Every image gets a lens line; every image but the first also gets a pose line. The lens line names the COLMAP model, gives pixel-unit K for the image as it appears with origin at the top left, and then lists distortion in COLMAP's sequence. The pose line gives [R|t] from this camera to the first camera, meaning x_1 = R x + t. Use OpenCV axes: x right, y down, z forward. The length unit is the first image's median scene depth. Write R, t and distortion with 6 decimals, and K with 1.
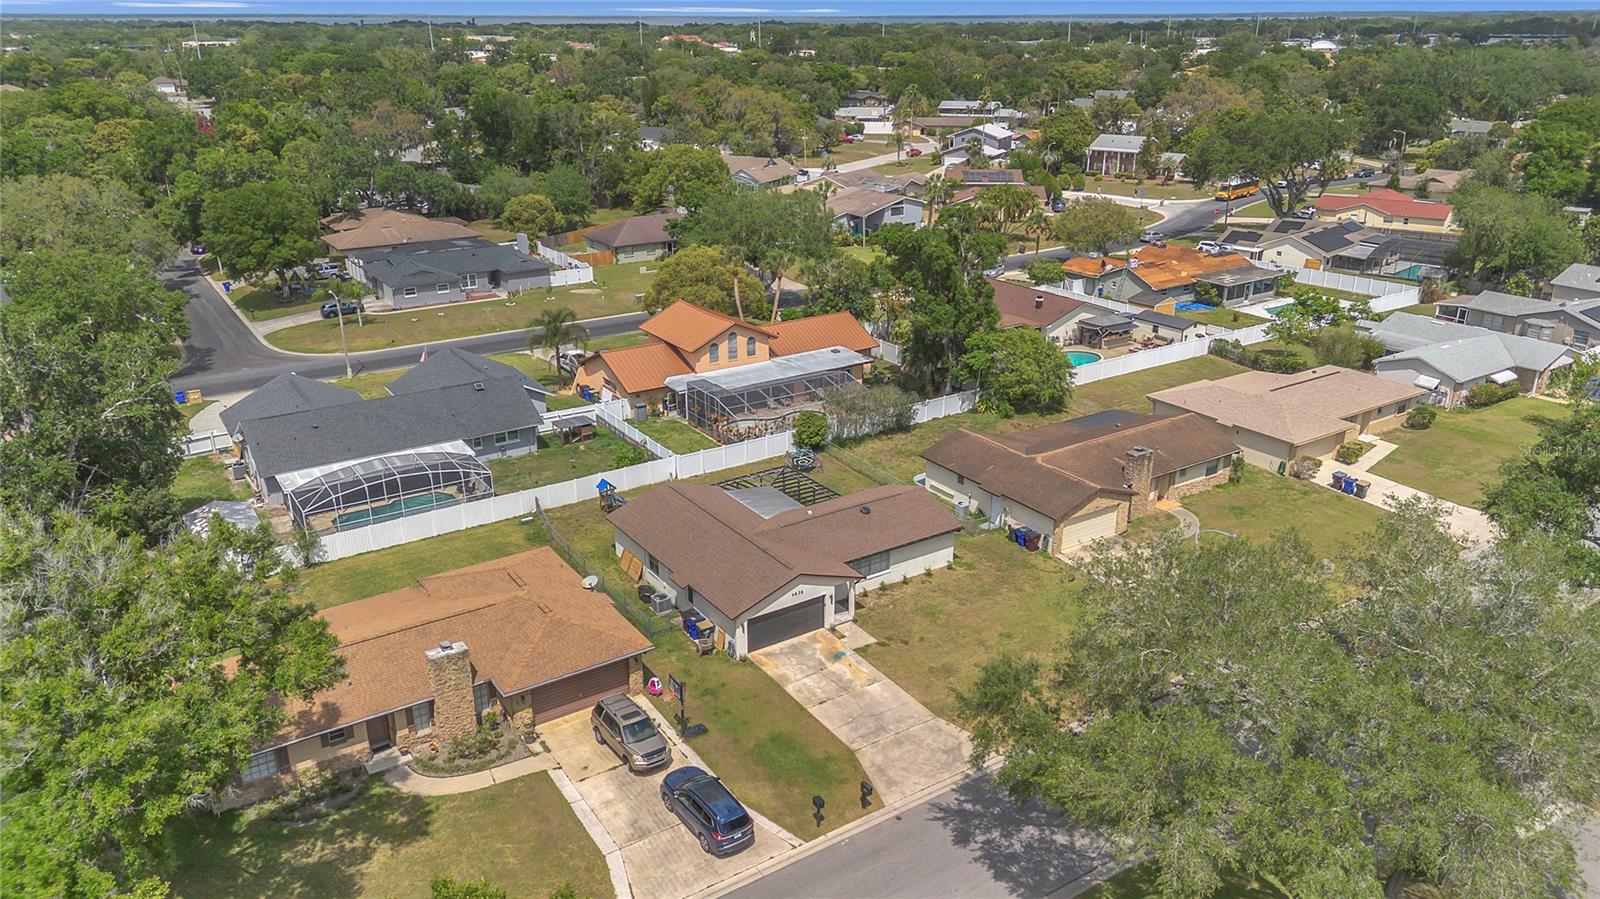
lens RADIAL K [[1124.3, 0, 800.0], [0, 1124.3, 449.5], [0, 0, 1]] dist [0.125190, -0.172560]
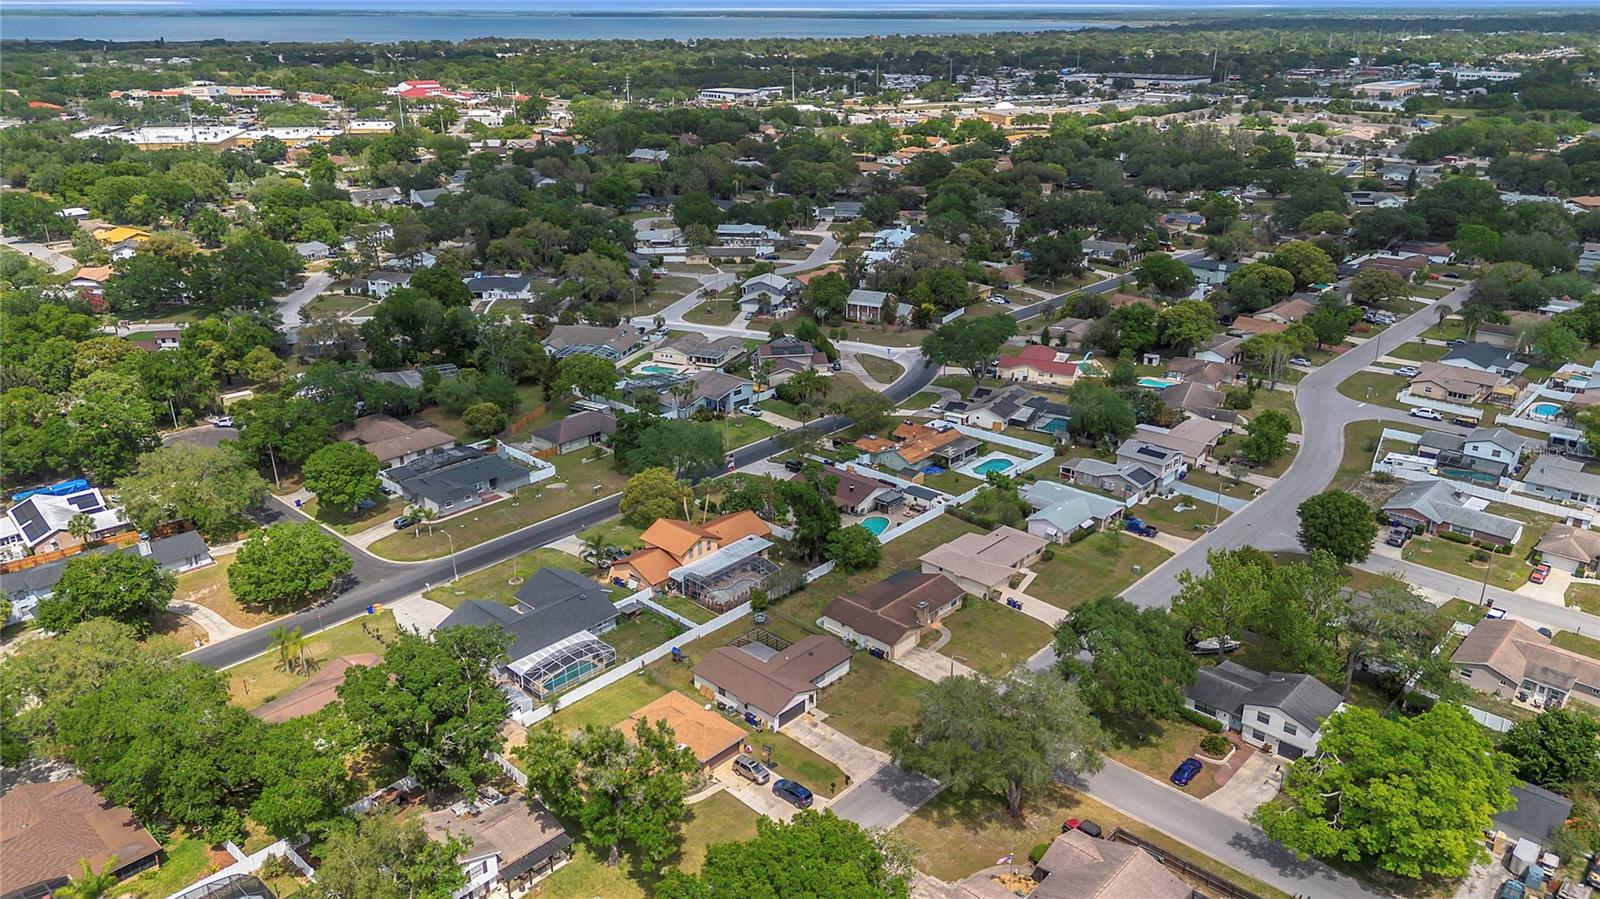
lens RADIAL K [[1124.3, 0, 800.0], [0, 1124.3, 449.5], [0, 0, 1]] dist [0.125190, -0.172560]
pose [[0.972433, -0.085109, 0.217094, -0.342752], [0.084065, 0.996361, 0.014059, -0.316707], [-0.217501, 0.004579, 0.976049, -0.971891]]
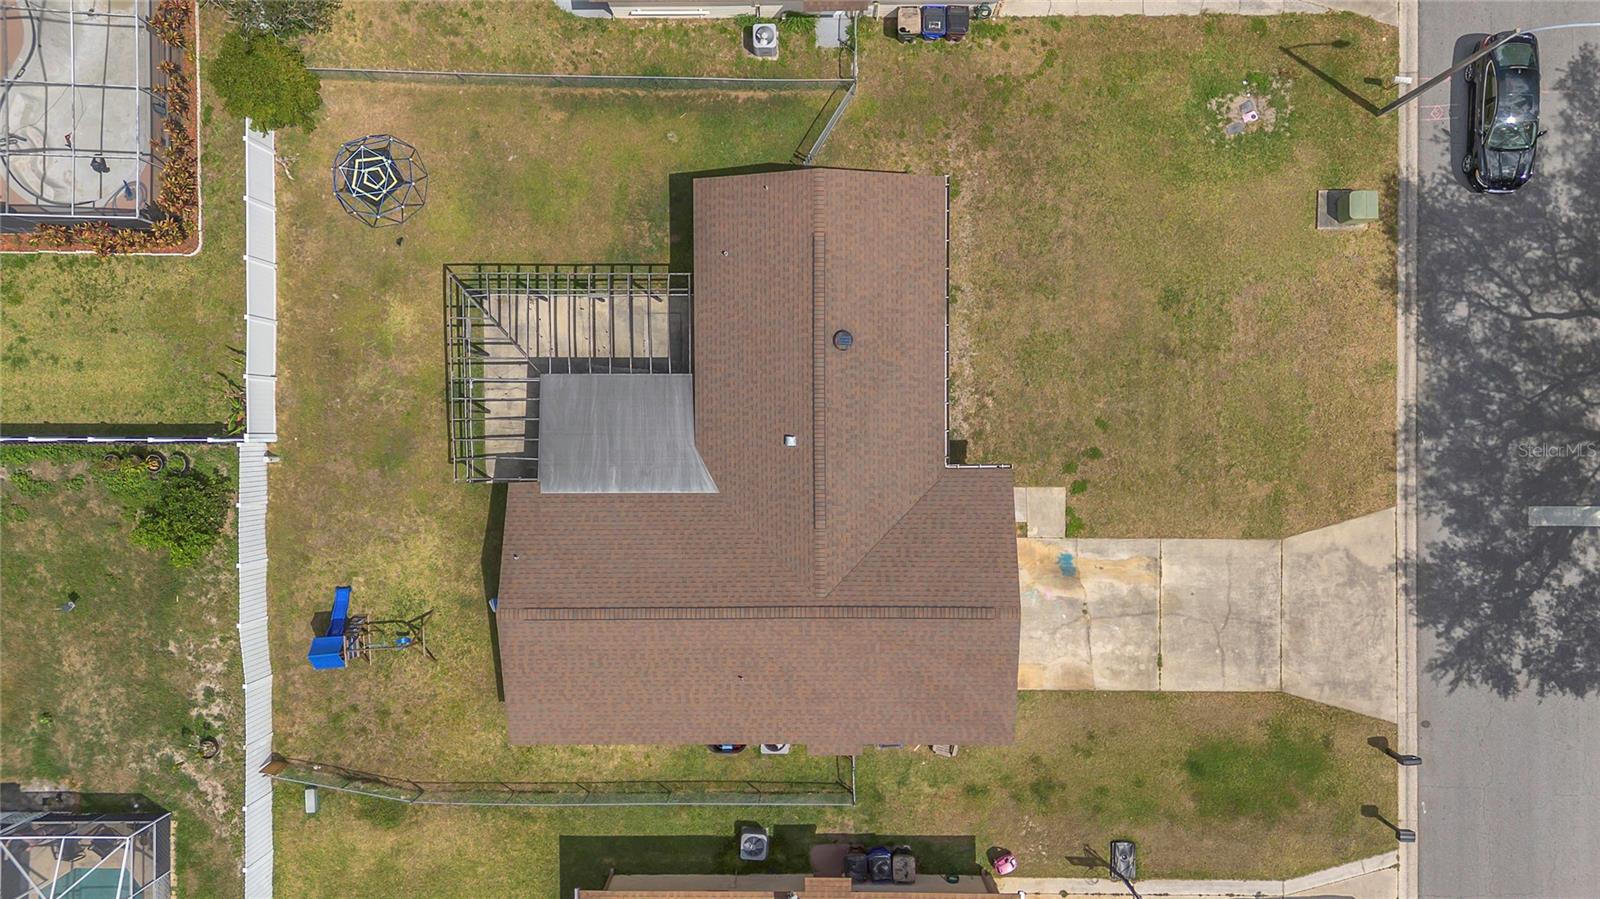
lens RADIAL K [[1124.3, 0, 800.0], [0, 1124.3, 449.5], [0, 0, 1]] dist [0.125190, -0.172560]
pose [[0.550504, -0.834657, -0.017096, 0.012981], [0.325575, 0.195788, 0.925023, -0.337452], [-0.768730, -0.514795, 0.379526, 0.668336]]
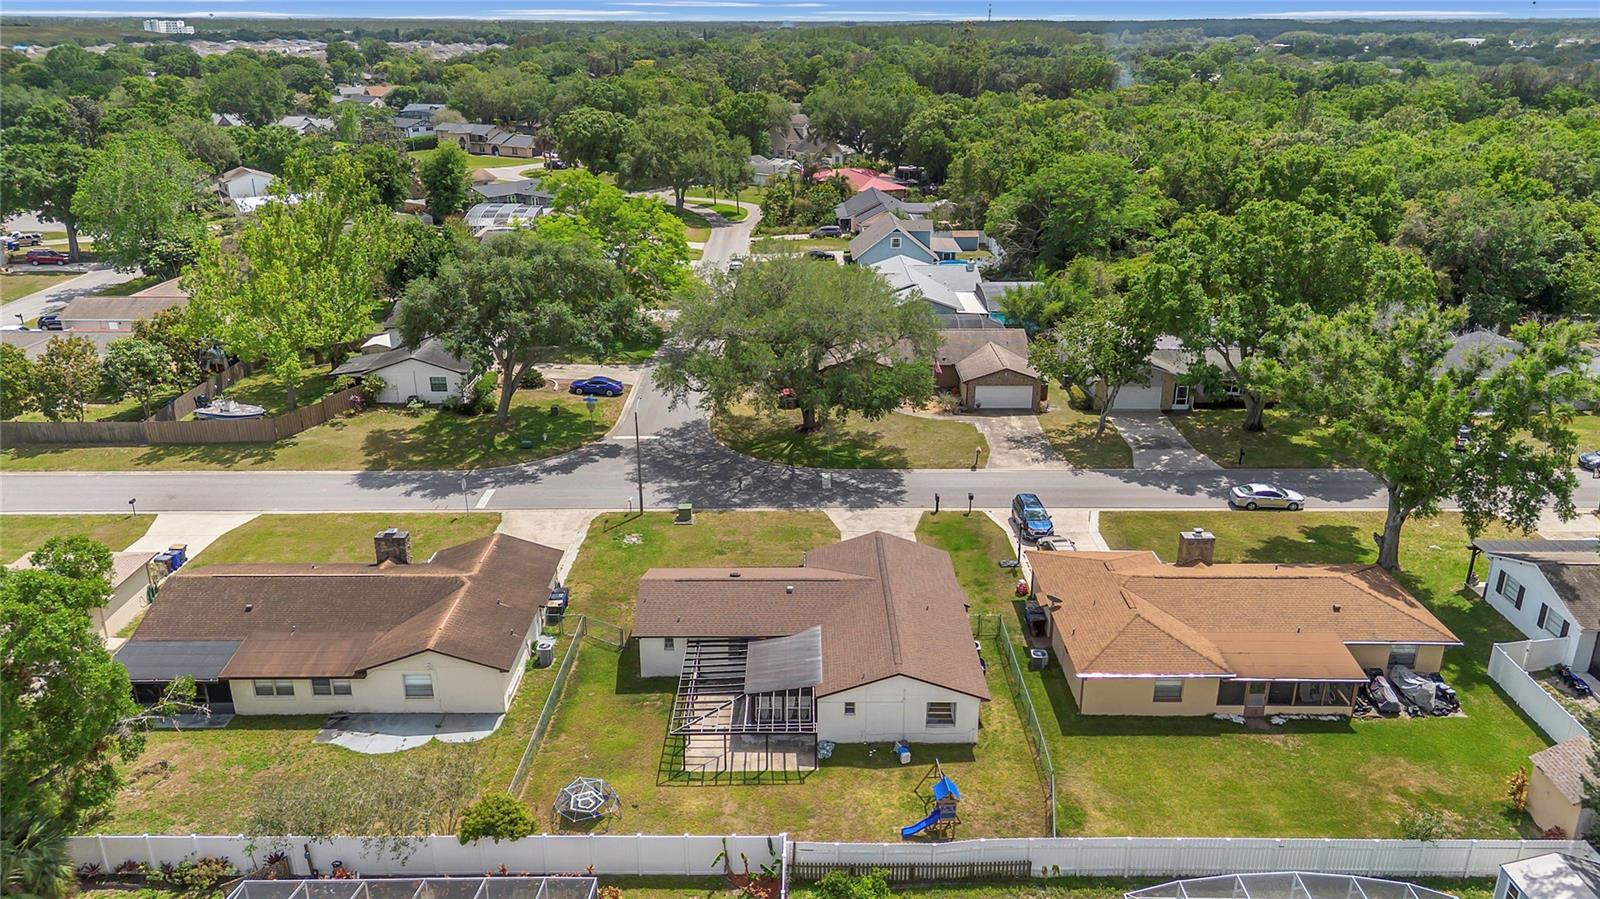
lens RADIAL K [[1124.3, 0, 800.0], [0, 1124.3, 449.5], [0, 0, 1]] dist [0.125190, -0.172560]
pose [[-0.833321, -0.198466, 0.515933, -0.361723], [0.199417, 0.762551, 0.615426, -0.478020], [-0.515567, 0.615733, -0.595872, 1.211232]]
